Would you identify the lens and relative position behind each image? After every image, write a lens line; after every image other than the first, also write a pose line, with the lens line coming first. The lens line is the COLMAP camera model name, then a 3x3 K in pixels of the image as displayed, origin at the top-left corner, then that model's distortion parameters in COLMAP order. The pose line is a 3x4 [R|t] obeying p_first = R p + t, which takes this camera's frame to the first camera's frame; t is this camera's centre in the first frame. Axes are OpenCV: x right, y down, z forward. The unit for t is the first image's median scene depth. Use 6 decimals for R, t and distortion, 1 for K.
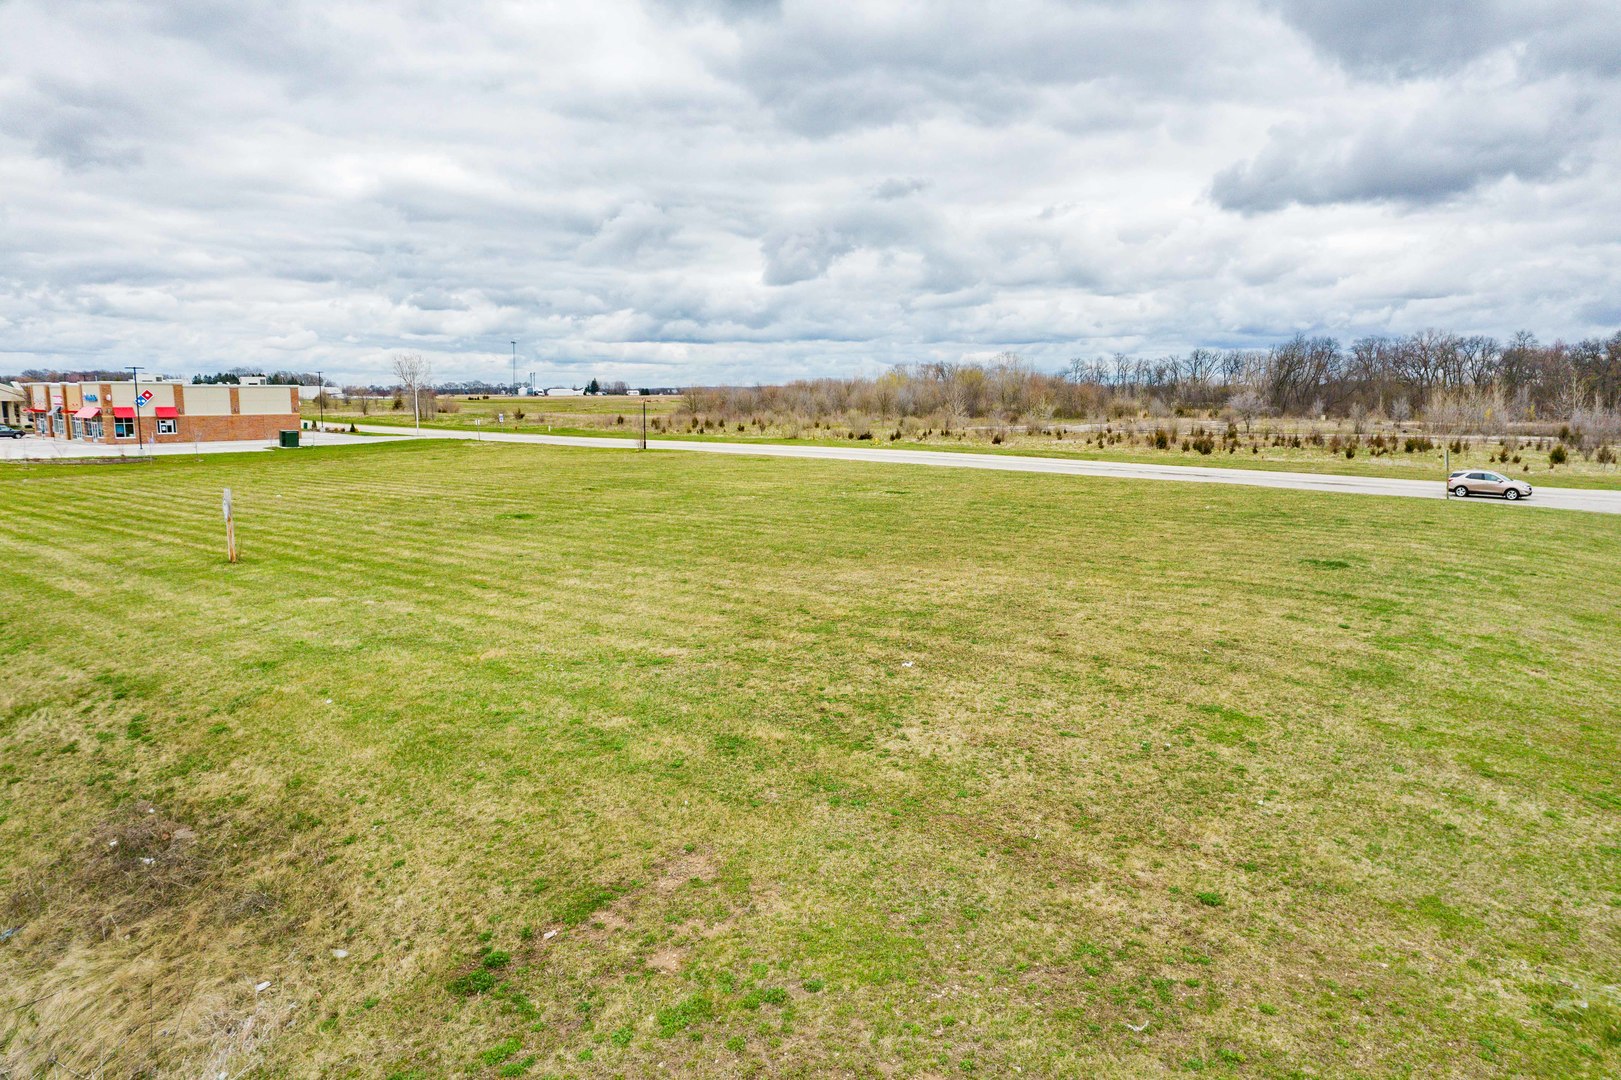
lens RADIAL K [[1043.7, 0, 830.8], [0, 1043.7, 541.0], [0, 0, 1]] dist [-0.063041, 0.050405]
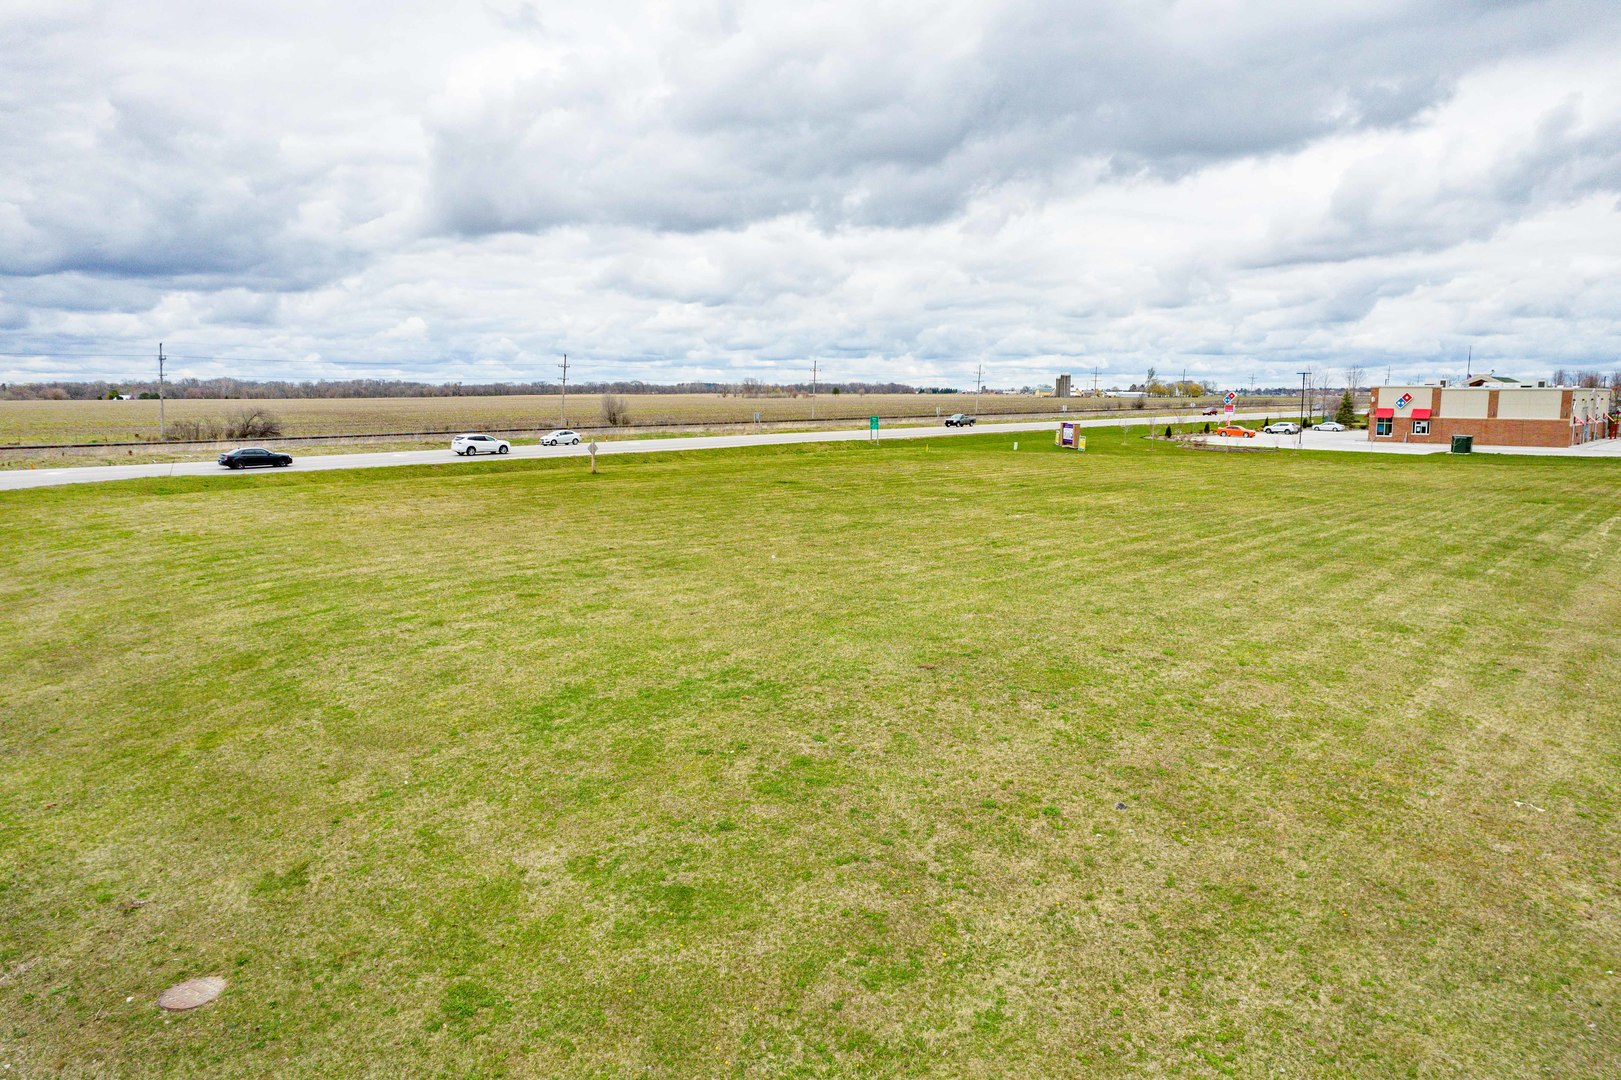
lens RADIAL K [[1043.7, 0, 830.8], [0, 1043.7, 541.0], [0, 0, 1]] dist [-0.063041, 0.050405]
pose [[-0.065884, 0.142242, -0.987637, 0.466432], [-0.136212, 0.979240, 0.150119, -0.074293], [0.988487, 0.144418, -0.045141, 0.468572]]
